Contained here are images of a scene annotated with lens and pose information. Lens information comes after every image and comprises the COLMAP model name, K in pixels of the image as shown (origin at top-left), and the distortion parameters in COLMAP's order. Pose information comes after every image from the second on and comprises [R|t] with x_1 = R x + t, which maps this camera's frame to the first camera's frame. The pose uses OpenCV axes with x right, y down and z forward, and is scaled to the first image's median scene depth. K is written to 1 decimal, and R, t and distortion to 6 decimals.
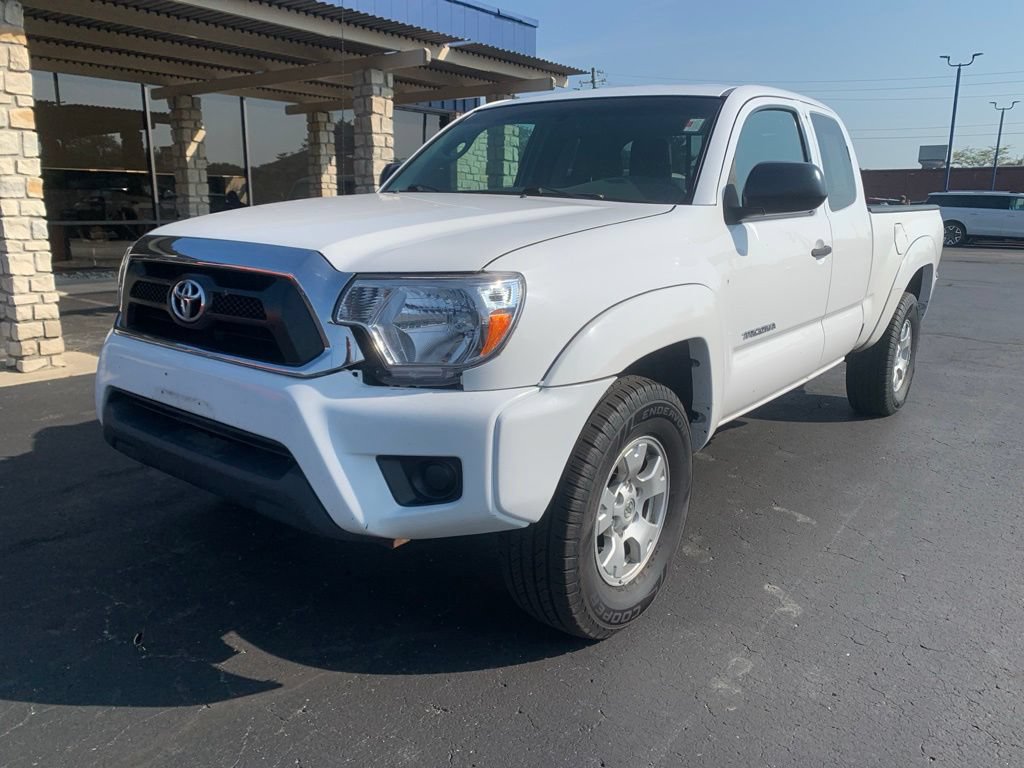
lens RADIAL K [[771.9, 0, 515.7], [0, 771.9, 389.4], [0, 0, 1]] dist [0.022628, -0.003053]
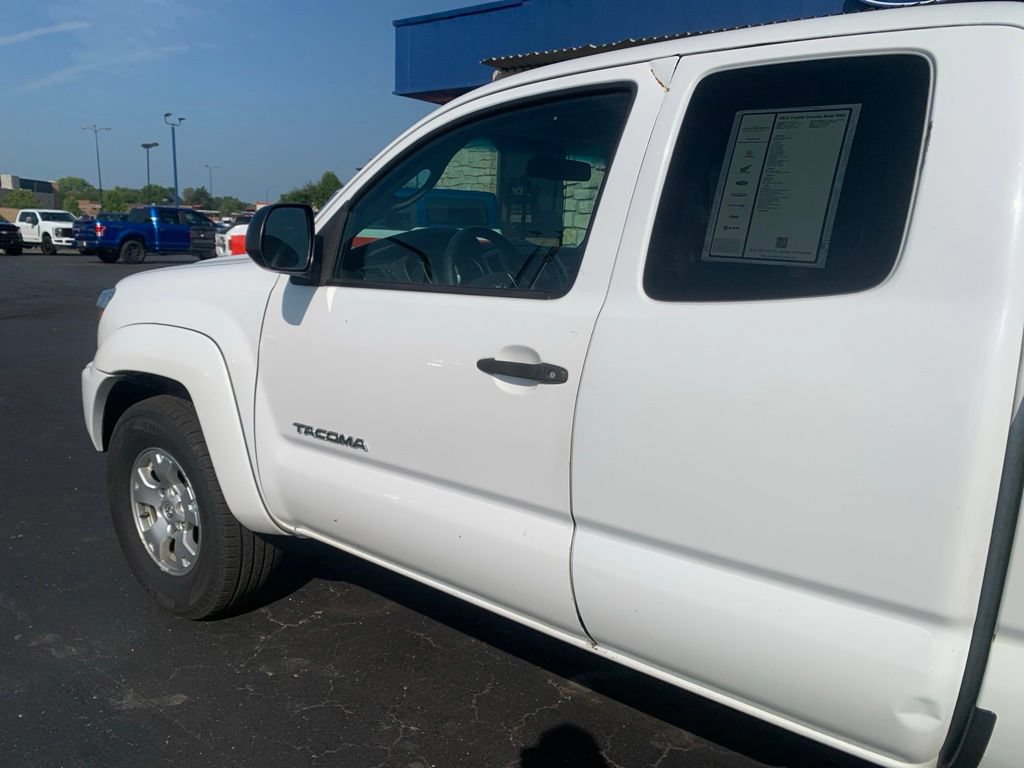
lens RADIAL K [[794.2, 0, 494.9], [0, 794.2, 383.5], [0, 0, 1]] dist [0.010695, -0.001287]
pose [[-0.009421, 0.173583, -0.984774, 0.249040], [-0.266463, 0.948773, 0.169786, -0.069521], [0.963799, 0.264005, 0.037315, 0.268083]]
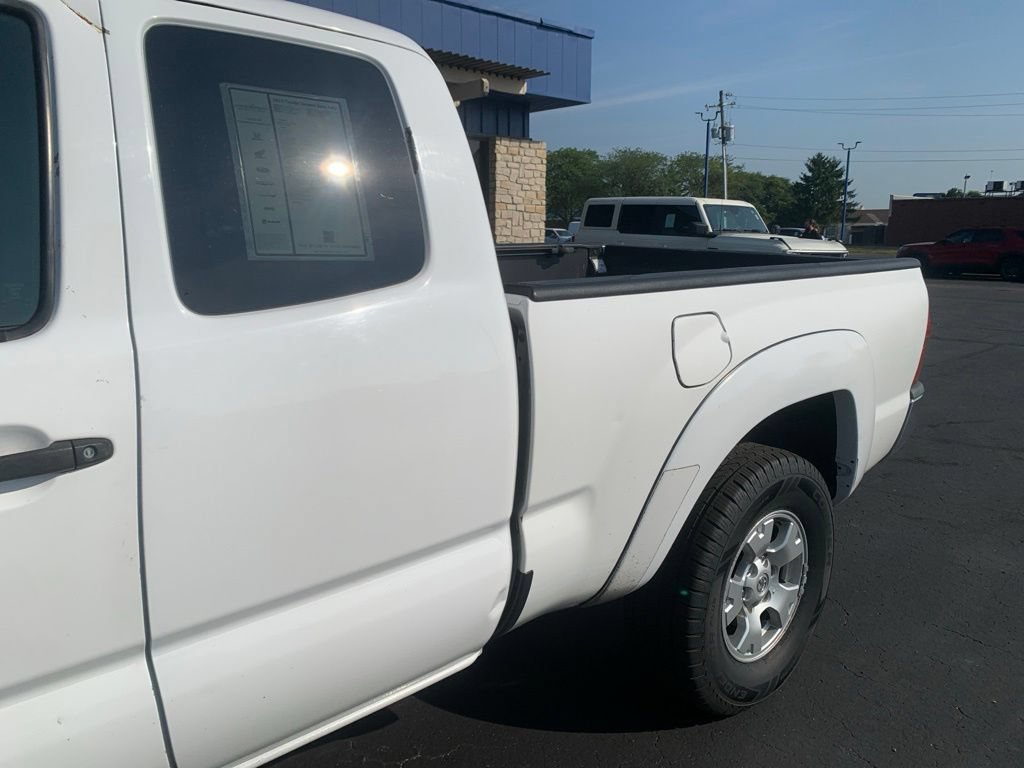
lens RADIAL K [[799.8, 0, 538.1], [0, 799.8, 372.7], [0, 0, 1]] dist [0.007219, -0.001897]
pose [[0.987790, 0.026464, -0.153529, 0.177870], [-0.036287, 0.997445, -0.061531, -0.055804], [0.151508, 0.066351, 0.986227, 0.203236]]
